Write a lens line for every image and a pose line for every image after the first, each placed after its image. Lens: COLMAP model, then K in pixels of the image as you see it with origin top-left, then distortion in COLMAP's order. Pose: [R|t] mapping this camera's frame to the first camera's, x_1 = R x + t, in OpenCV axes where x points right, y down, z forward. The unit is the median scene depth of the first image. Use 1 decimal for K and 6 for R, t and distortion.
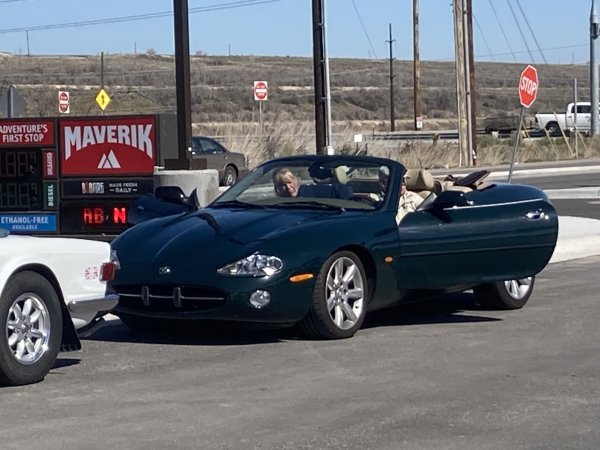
lens RADIAL K [[2464.5, 0, 300.0], [0, 2464.5, 225.0], [0, 0, 1]] dist [-0.183668, 0.000000]
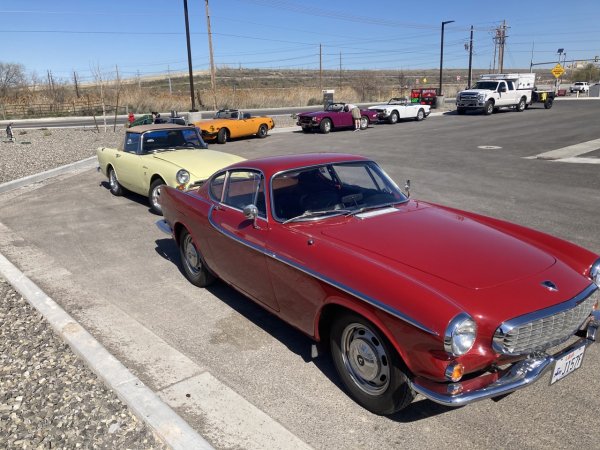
lens RADIAL K [[488.3, 0, 302.7], [0, 488.3, 224.7], [0, 0, 1]] dist [0.037426, -0.032275]
pose [[0.951415, 0.076073, -0.298366, 0.025802], [-0.003852, 0.971864, 0.235510, 0.005563], [0.307888, -0.222919, 0.924939, -0.497584]]
